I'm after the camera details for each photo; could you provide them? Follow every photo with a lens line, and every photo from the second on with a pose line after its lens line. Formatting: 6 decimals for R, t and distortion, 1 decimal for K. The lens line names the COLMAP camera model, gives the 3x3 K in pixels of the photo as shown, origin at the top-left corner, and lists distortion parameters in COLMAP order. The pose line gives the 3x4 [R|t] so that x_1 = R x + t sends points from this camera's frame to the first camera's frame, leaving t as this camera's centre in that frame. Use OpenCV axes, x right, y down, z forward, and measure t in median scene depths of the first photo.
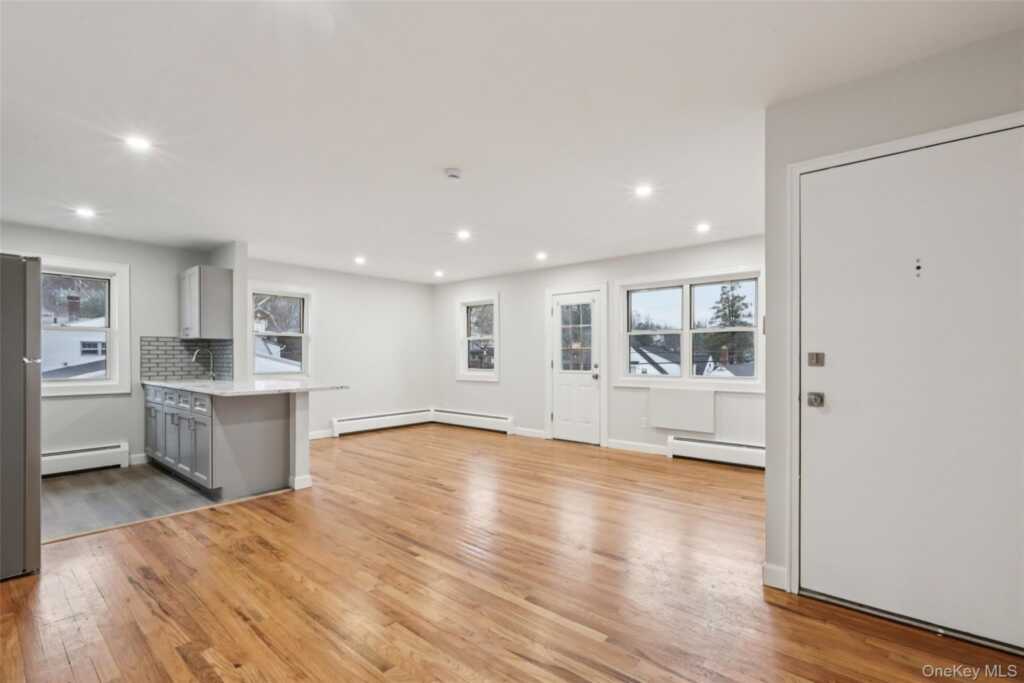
lens RADIAL K [[461.0, 0, 513.4], [0, 461.0, 357.3], [0, 0, 1]] dist [-0.000082, 0.000107]
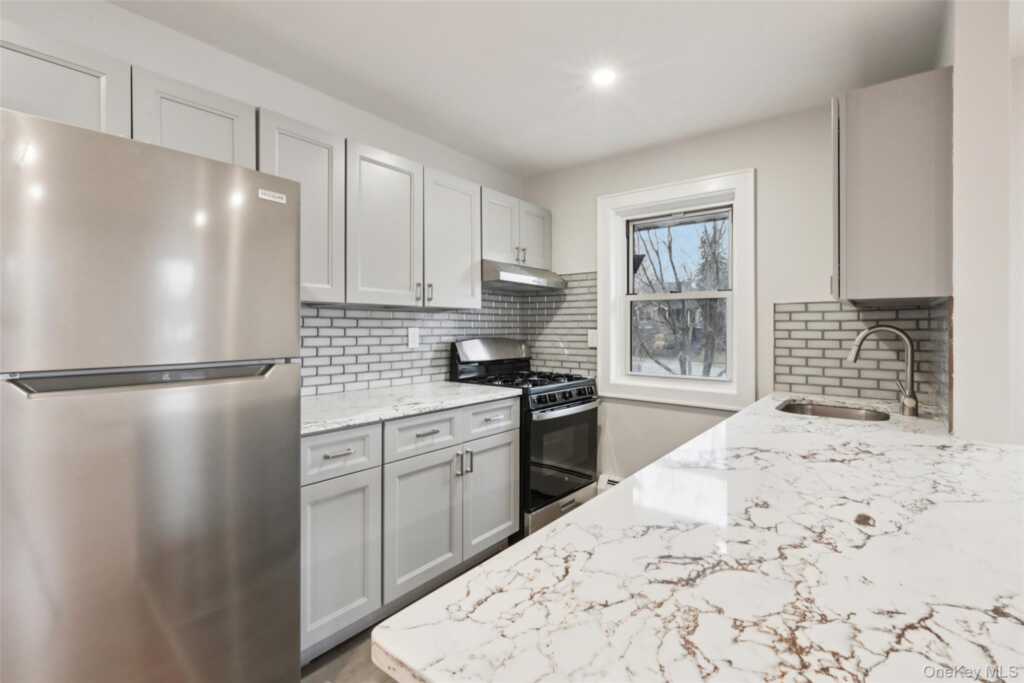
lens RADIAL K [[464.6, 0, 513.1], [0, 464.6, 329.3], [0, 0, 1]] dist [-0.000632, 0.000103]
pose [[0.035718, 0.003666, -0.999355, -0.310096], [-0.003889, 0.999986, 0.003529, -0.017412], [0.999354, 0.003761, 0.035732, 0.691763]]
